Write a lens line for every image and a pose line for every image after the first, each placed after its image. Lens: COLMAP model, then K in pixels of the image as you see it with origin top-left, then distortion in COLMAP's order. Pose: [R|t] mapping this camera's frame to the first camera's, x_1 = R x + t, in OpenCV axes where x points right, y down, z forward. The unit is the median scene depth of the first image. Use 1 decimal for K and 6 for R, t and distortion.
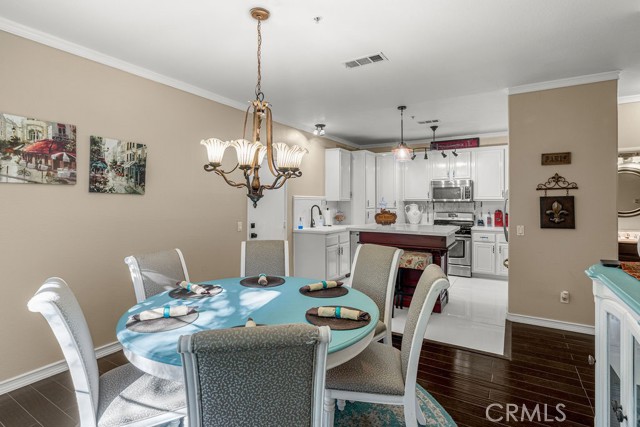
lens RADIAL K [[314.4, 0, 314.6], [0, 314.4, 201.4], [0, 0, 1]] dist [-0.005078, 0.000741]
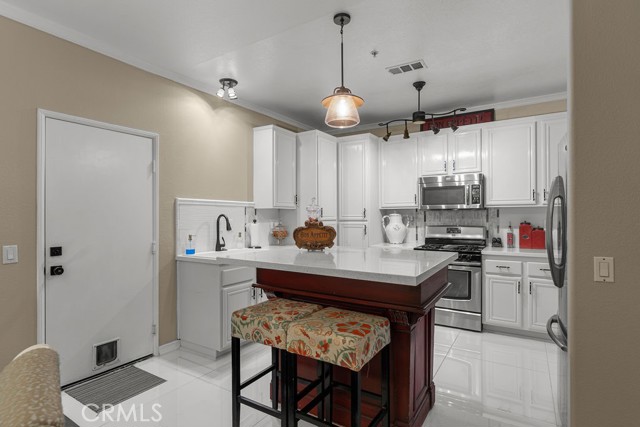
lens RADIAL K [[328.2, 0, 316.1], [0, 328.2, 215.2], [0, 0, 1]] dist [0.001530, 0.000380]
pose [[0.999951, -0.002448, -0.009636, 0.197907], [0.002419, 0.999993, -0.002998, 0.016662], [0.009643, 0.002974, 0.999949, 0.387636]]
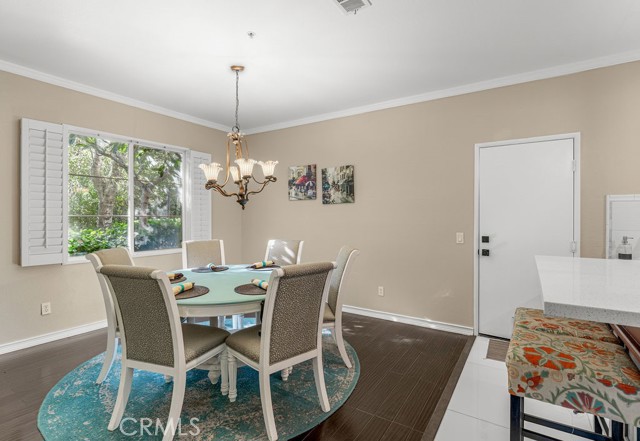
lens RADIAL K [[310.8, 0, 325.7], [0, 310.8, 217.5], [0, 0, 1]] dist [-0.018081, 0.000283]
pose [[-0.014657, 0.007584, -0.999864, 0.451282], [-0.000860, 0.999971, 0.007597, 0.016683], [0.999892, 0.000971, -0.014650, 0.529115]]
